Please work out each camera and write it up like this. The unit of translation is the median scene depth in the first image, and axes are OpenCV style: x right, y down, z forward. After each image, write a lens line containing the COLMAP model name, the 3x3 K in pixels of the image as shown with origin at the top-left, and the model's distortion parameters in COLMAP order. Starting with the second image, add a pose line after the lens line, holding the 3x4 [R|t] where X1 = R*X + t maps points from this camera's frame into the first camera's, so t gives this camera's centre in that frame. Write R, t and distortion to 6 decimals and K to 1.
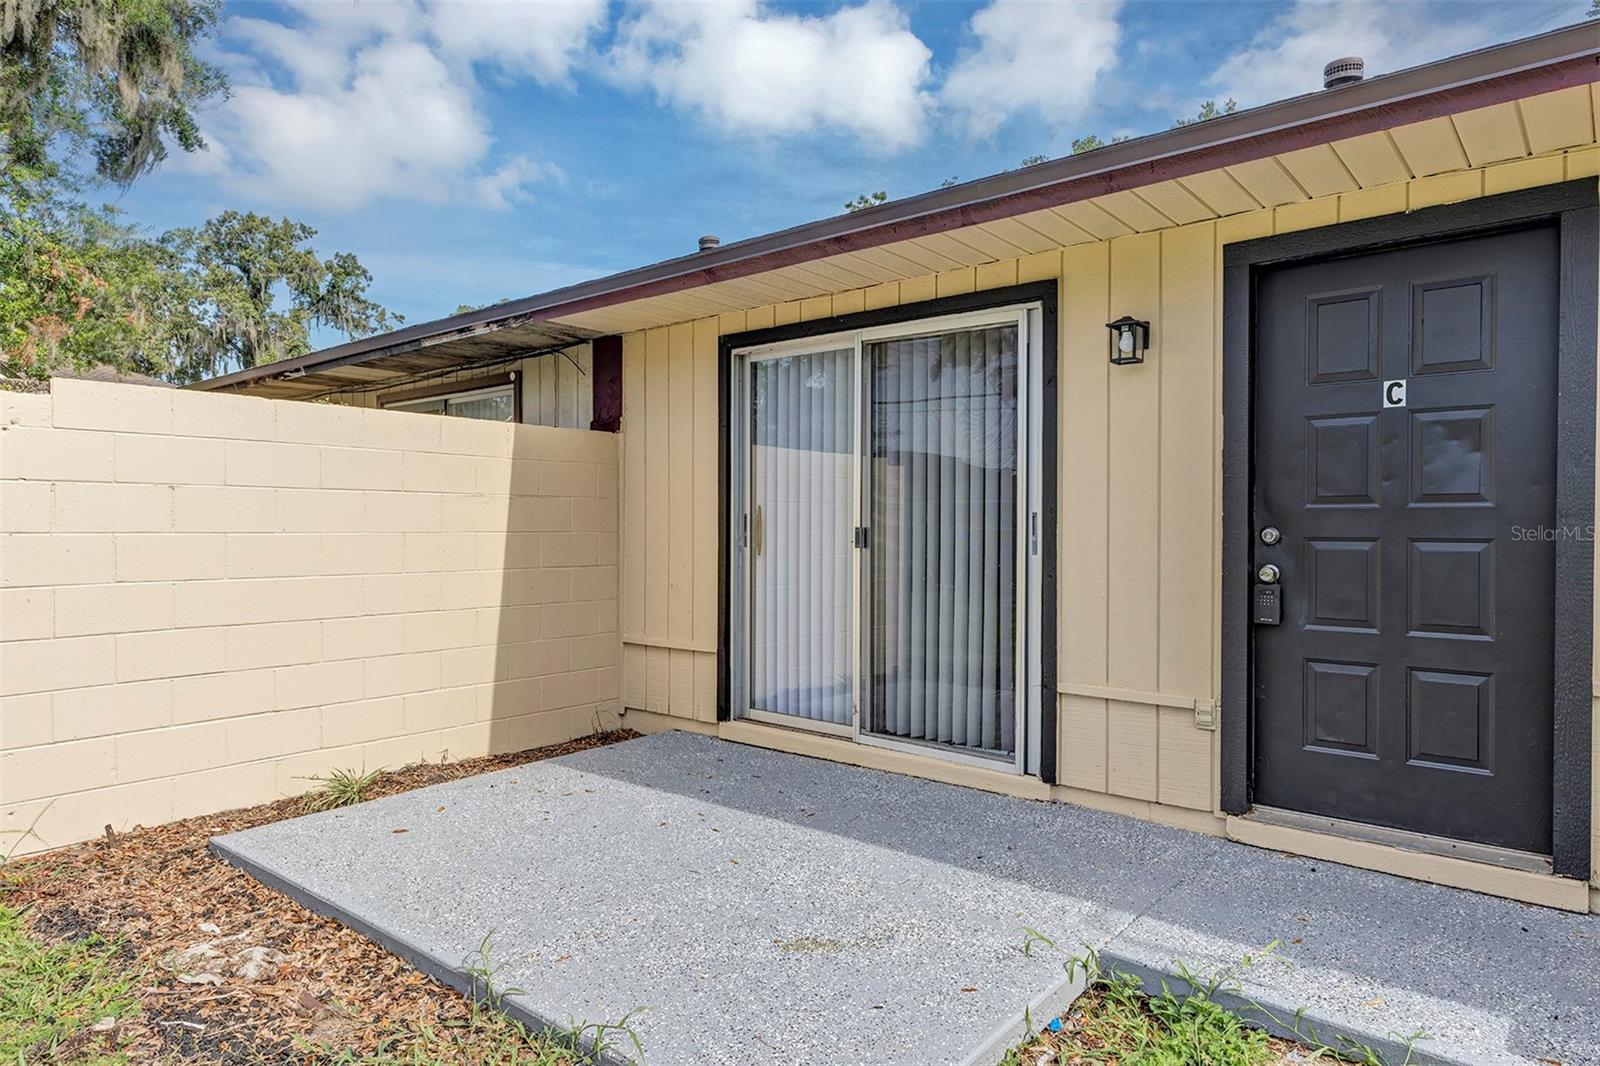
lens RADIAL K [[967.1, 0, 798.0], [0, 967.1, 531.8], [0, 0, 1]] dist [0.012557, 0.001836]
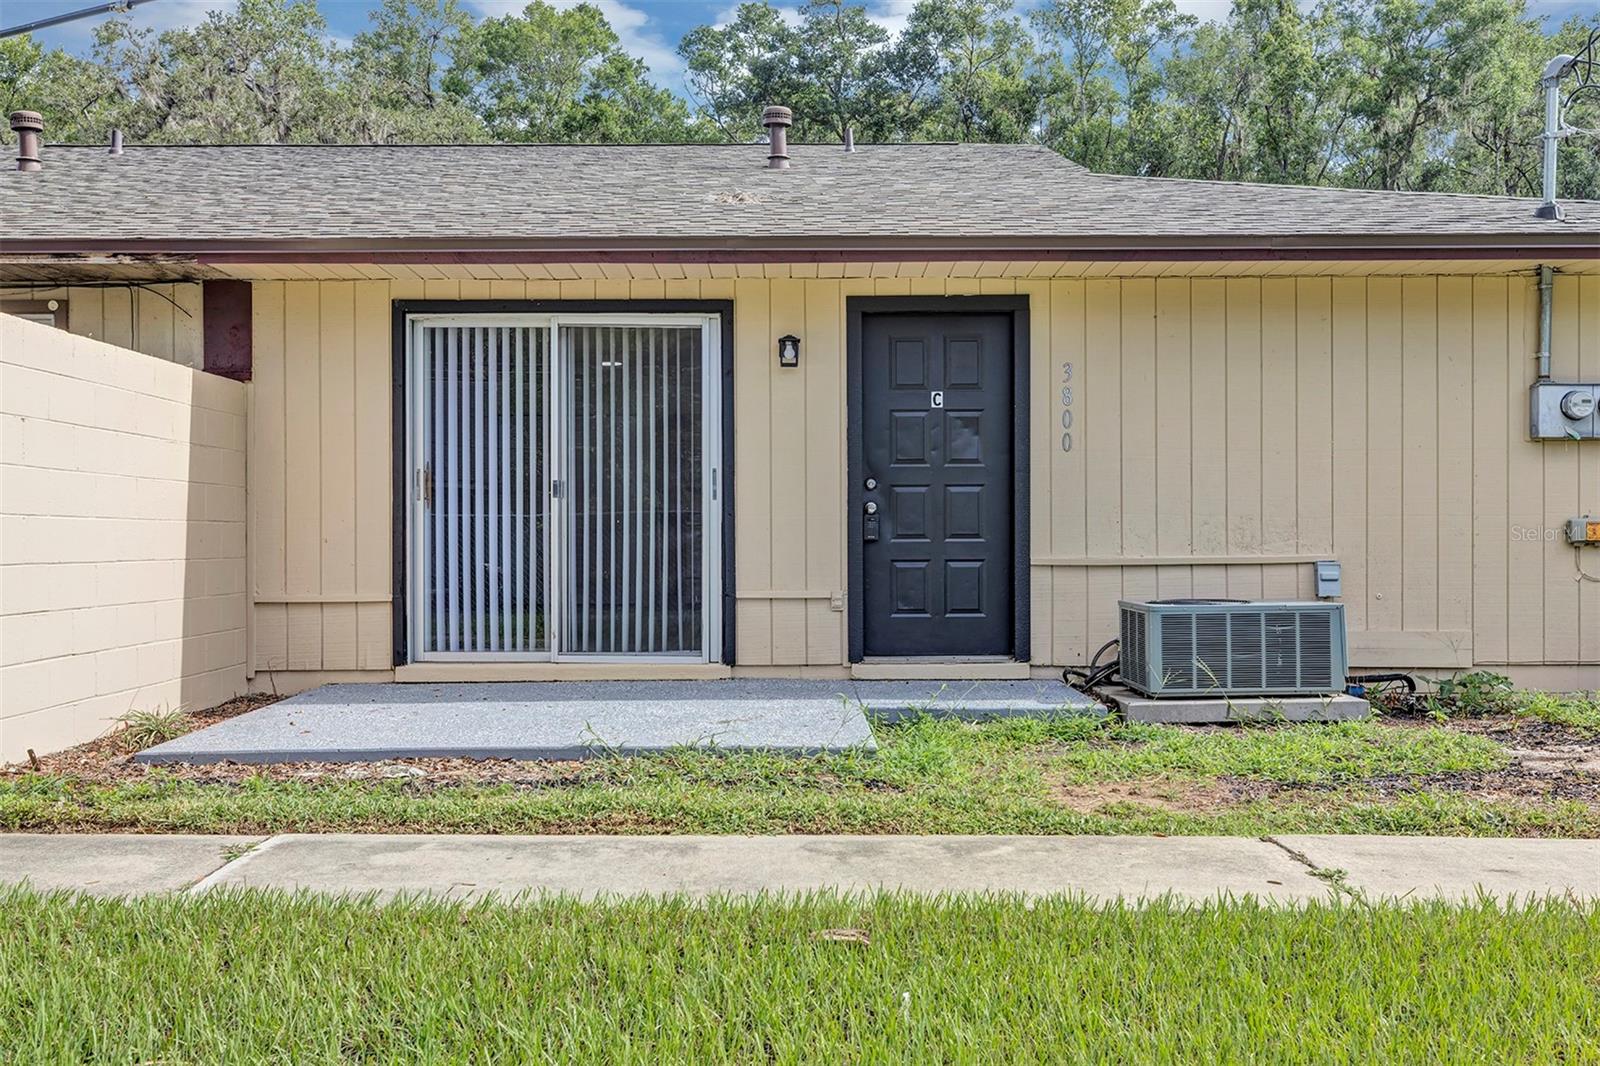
lens RADIAL K [[1473.5, 0, 799.8], [0, 1473.5, 535.0], [0, 0, 1]] dist [0.016998, 0.000000]
pose [[0.754848, -0.004833, 0.655882, -1.043722], [0.011410, 0.999918, -0.005764, 0.088615], [-0.655800, 0.011834, 0.754842, -0.650175]]
